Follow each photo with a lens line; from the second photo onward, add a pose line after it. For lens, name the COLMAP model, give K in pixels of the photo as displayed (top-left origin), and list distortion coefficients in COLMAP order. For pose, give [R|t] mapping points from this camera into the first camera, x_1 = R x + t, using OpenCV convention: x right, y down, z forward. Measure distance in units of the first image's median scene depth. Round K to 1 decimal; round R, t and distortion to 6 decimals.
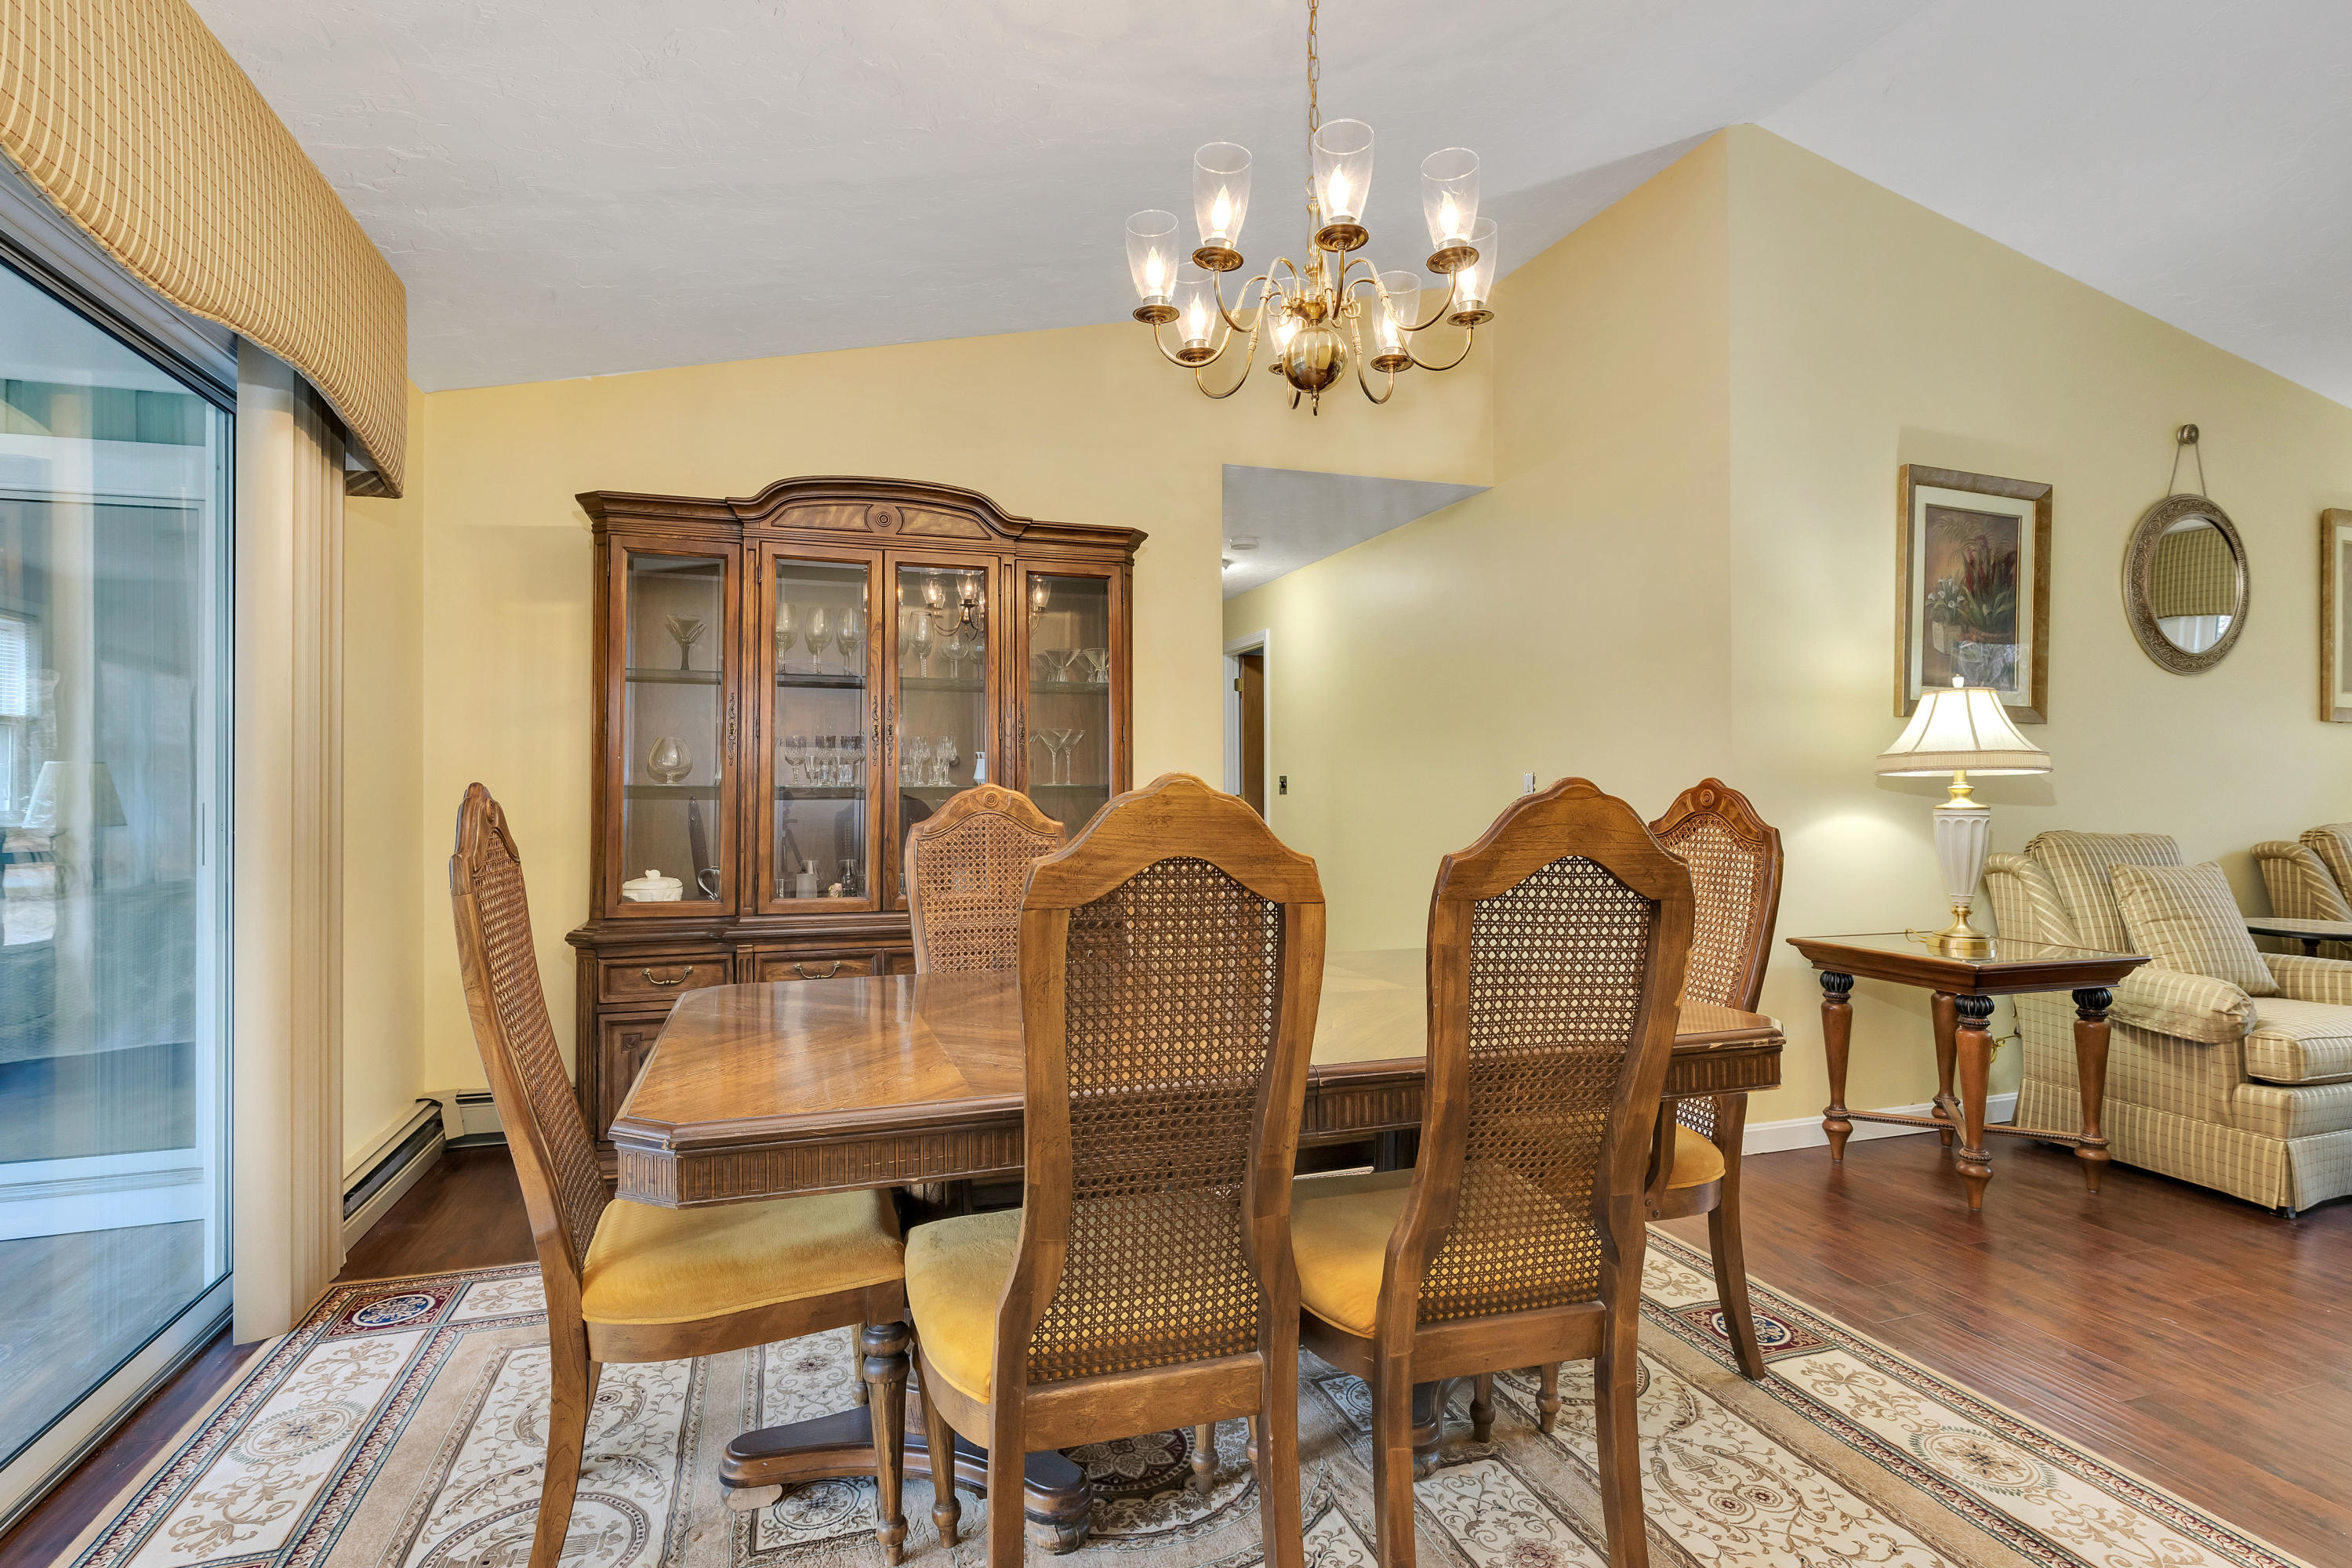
lens RADIAL K [[1173.5, 0, 1183.4], [0, 1173.5, 759.4], [0, 0, 1]] dist [-0.000858, 0.000178]
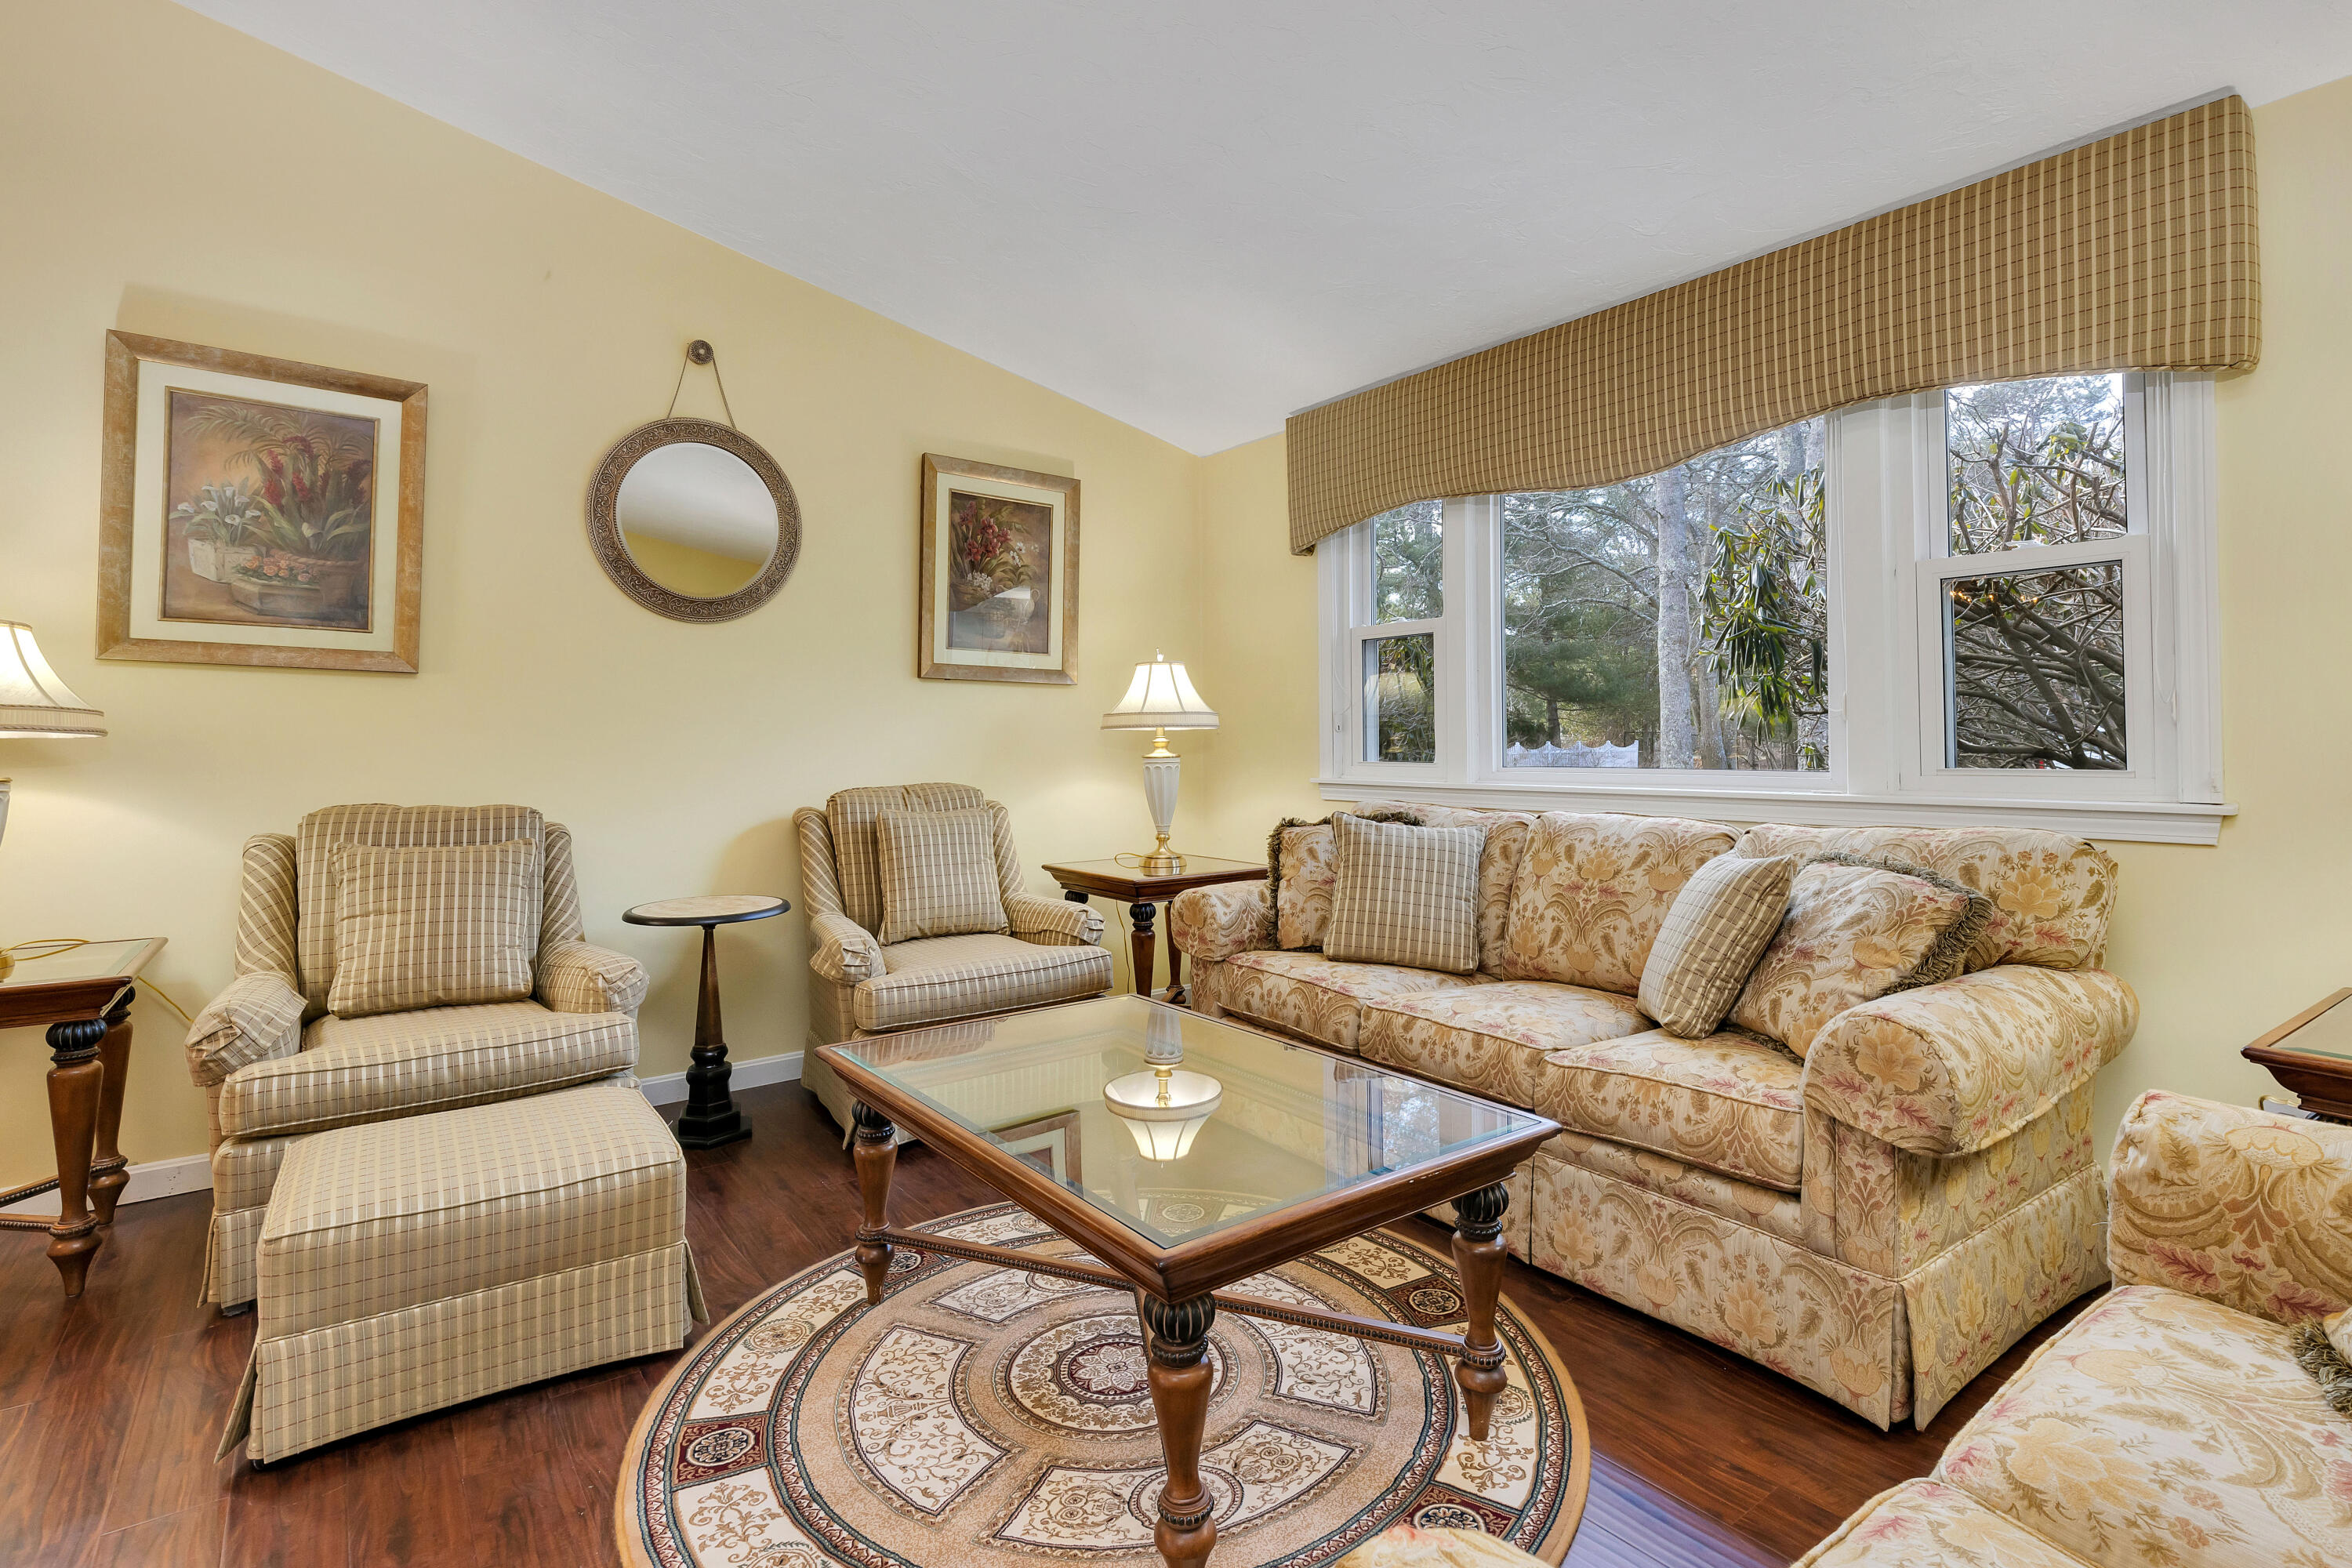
lens RADIAL K [[1133.1, 0, 1179.3], [0, 1133.1, 740.5], [0, 0, 1]] dist [-0.000432, -0.000530]
pose [[0.945219, -0.003723, 0.326416, 1.009263], [-0.004957, 0.999656, 0.025758, -0.005070], [-0.326400, -0.025965, 0.944875, 0.059688]]
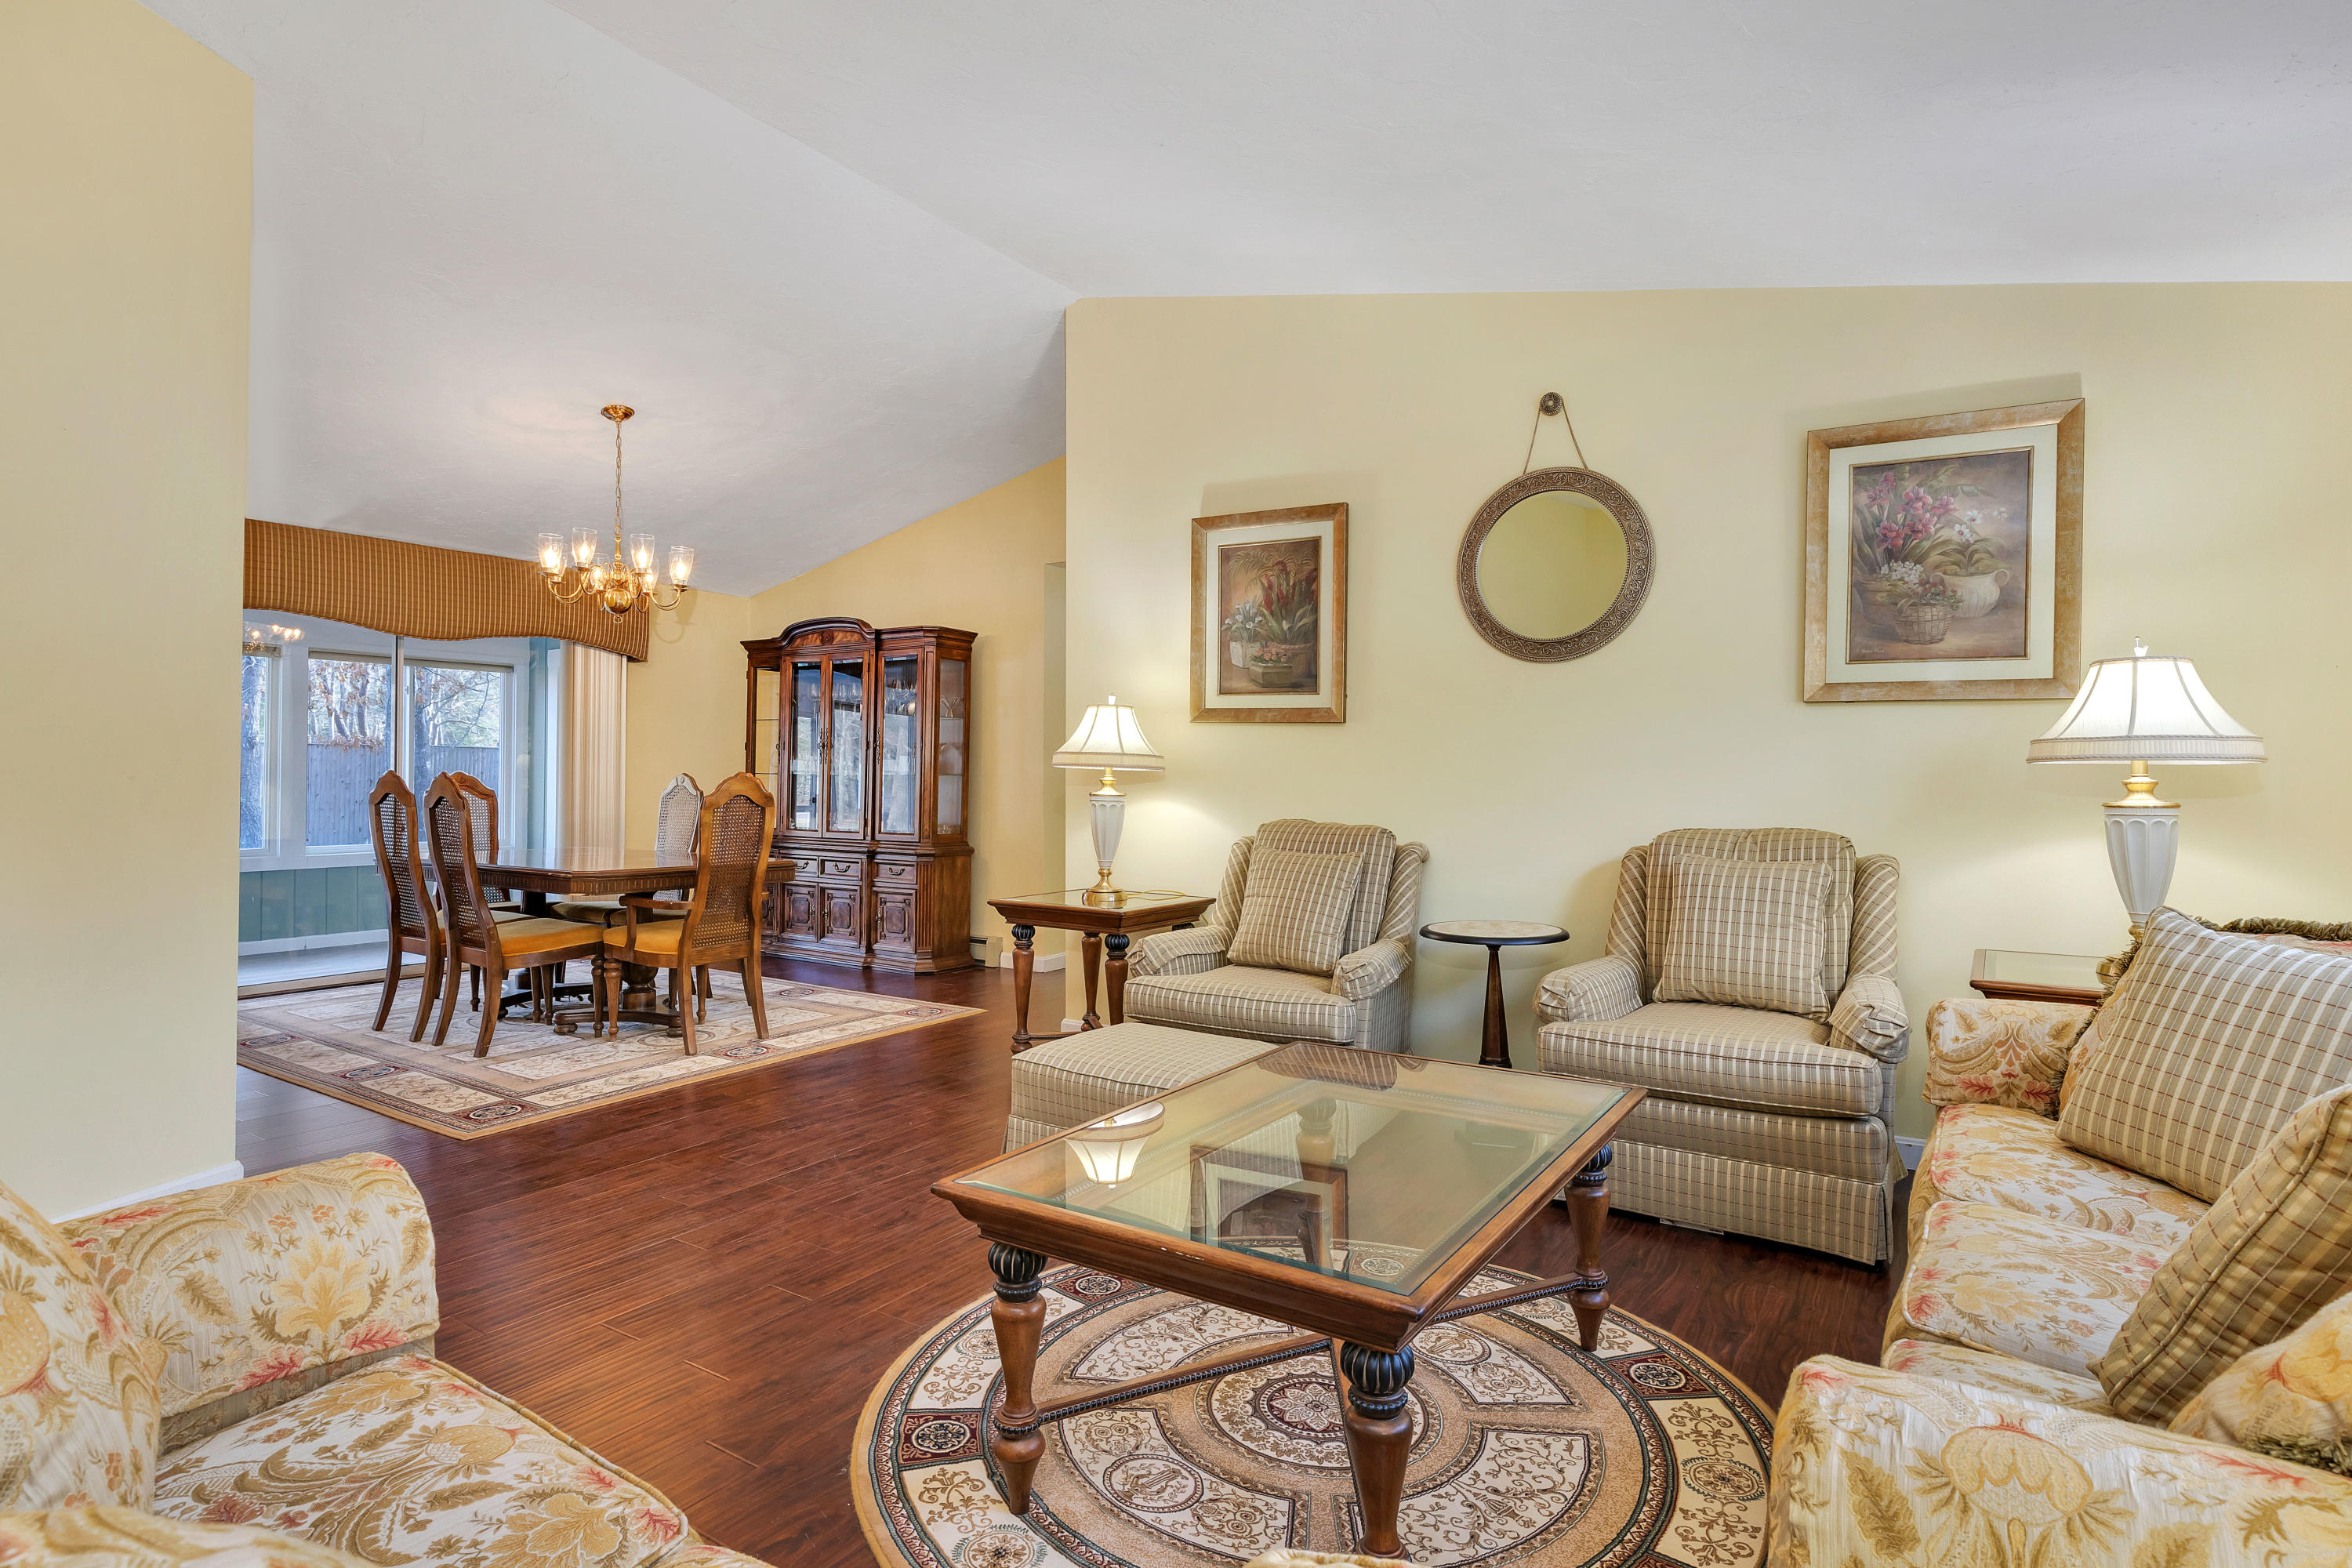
lens RADIAL K [[1207.3, 0, 1176.0], [0, 1207.3, 784.0], [0, 0, 1]] dist [0.000971, 0.000065]
pose [[0.630403, 0.009623, -0.776209, 1.556943], [0.017064, 0.999510, 0.026250, -0.004573], [0.776081, -0.029793, 0.629929, 0.166395]]
